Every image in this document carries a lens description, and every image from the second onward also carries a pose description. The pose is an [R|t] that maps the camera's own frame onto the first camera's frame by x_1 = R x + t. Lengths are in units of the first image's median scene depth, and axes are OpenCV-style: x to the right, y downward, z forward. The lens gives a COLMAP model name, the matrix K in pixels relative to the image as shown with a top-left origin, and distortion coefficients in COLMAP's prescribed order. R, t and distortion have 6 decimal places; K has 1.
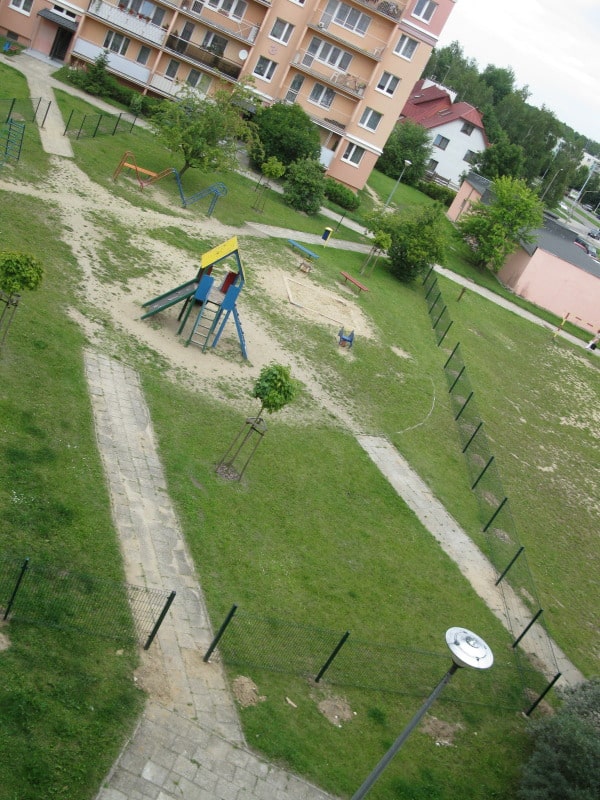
lens RADIAL K [[847.5, 0, 297.9], [0, 847.5, 407.8], [0, 0, 1]] dist [-0.129343, 0.000000]
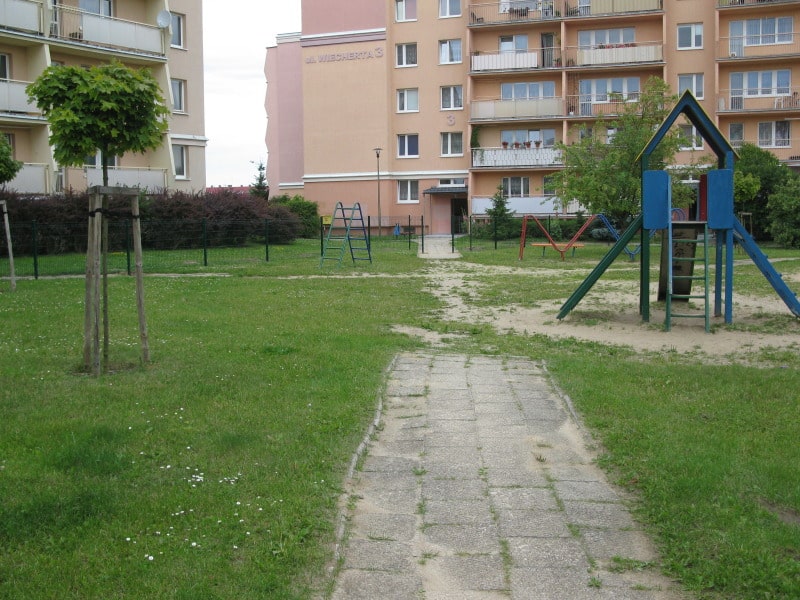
lens RADIAL K [[847.5, 0, 399.5], [0, 847.5, 301.4], [0, 0, 1]] dist [-0.129343, 0.000000]
pose [[0.832265, -0.405034, -0.378527, -0.066686], [0.207770, 0.860918, -0.464383, 0.077343], [0.513971, 0.307843, 0.800666, 0.497634]]
